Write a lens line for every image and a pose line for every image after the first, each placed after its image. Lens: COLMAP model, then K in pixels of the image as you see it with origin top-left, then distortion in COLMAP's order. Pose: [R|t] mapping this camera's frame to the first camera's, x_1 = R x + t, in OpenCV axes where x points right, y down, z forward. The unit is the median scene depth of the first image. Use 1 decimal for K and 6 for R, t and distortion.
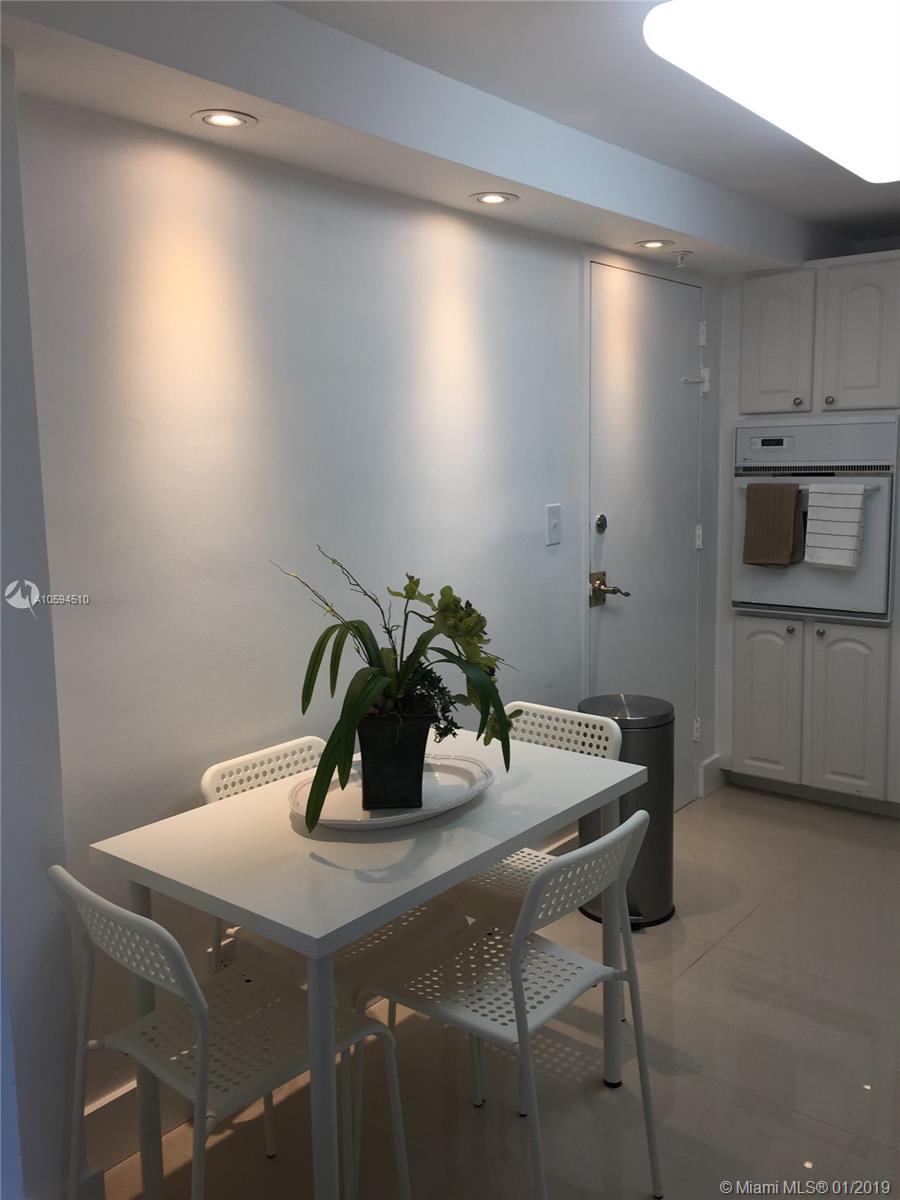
lens RADIAL K [[1013.8, 0, 455.2], [0, 1013.8, 608.1], [0, 0, 1]] dist [0.039116, -0.014232]
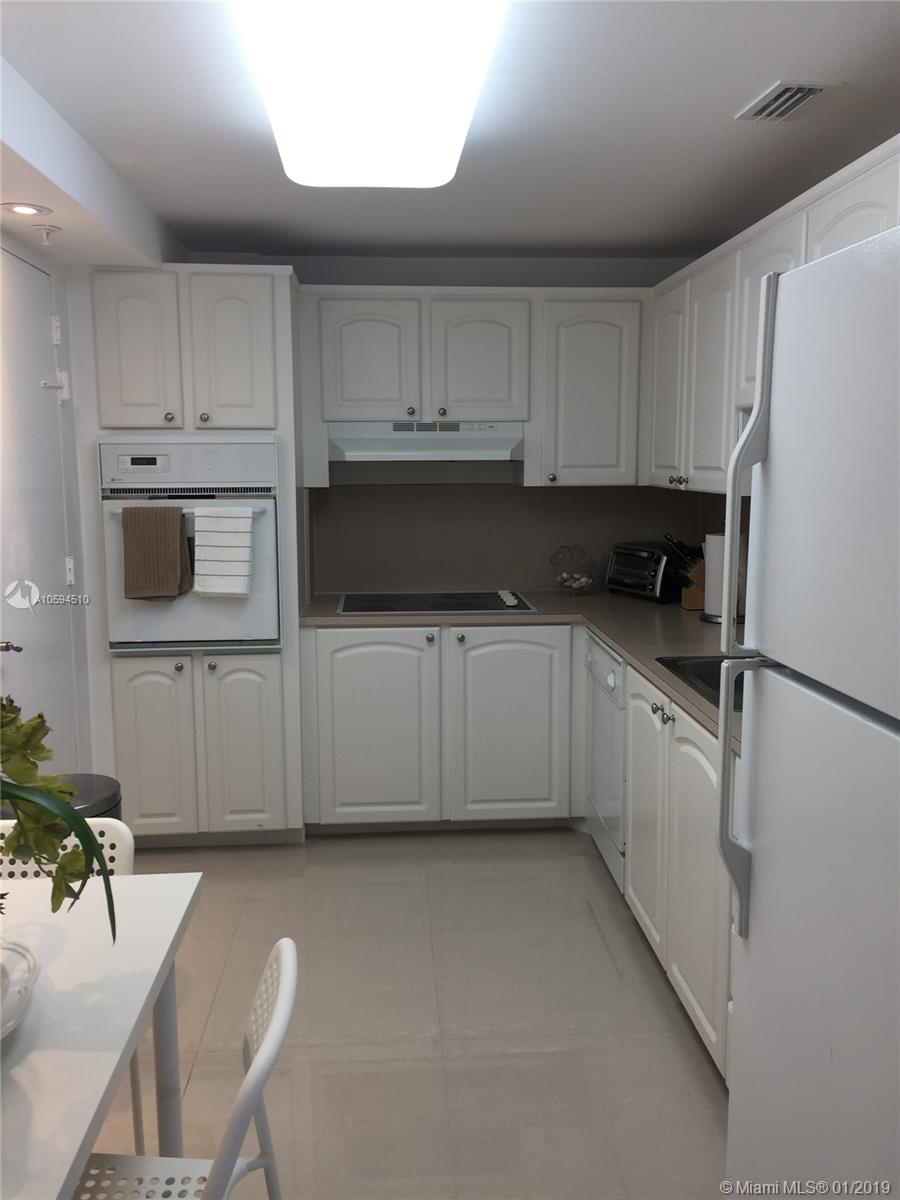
lens RADIAL K [[1013.8, 0, 455.2], [0, 1013.8, 608.1], [0, 0, 1]] dist [0.039116, -0.014232]
pose [[0.727183, -0.083742, 0.681317, -0.109876], [0.098160, 0.995016, 0.017532, -0.023633], [-0.679390, 0.054129, 0.731779, 0.169938]]
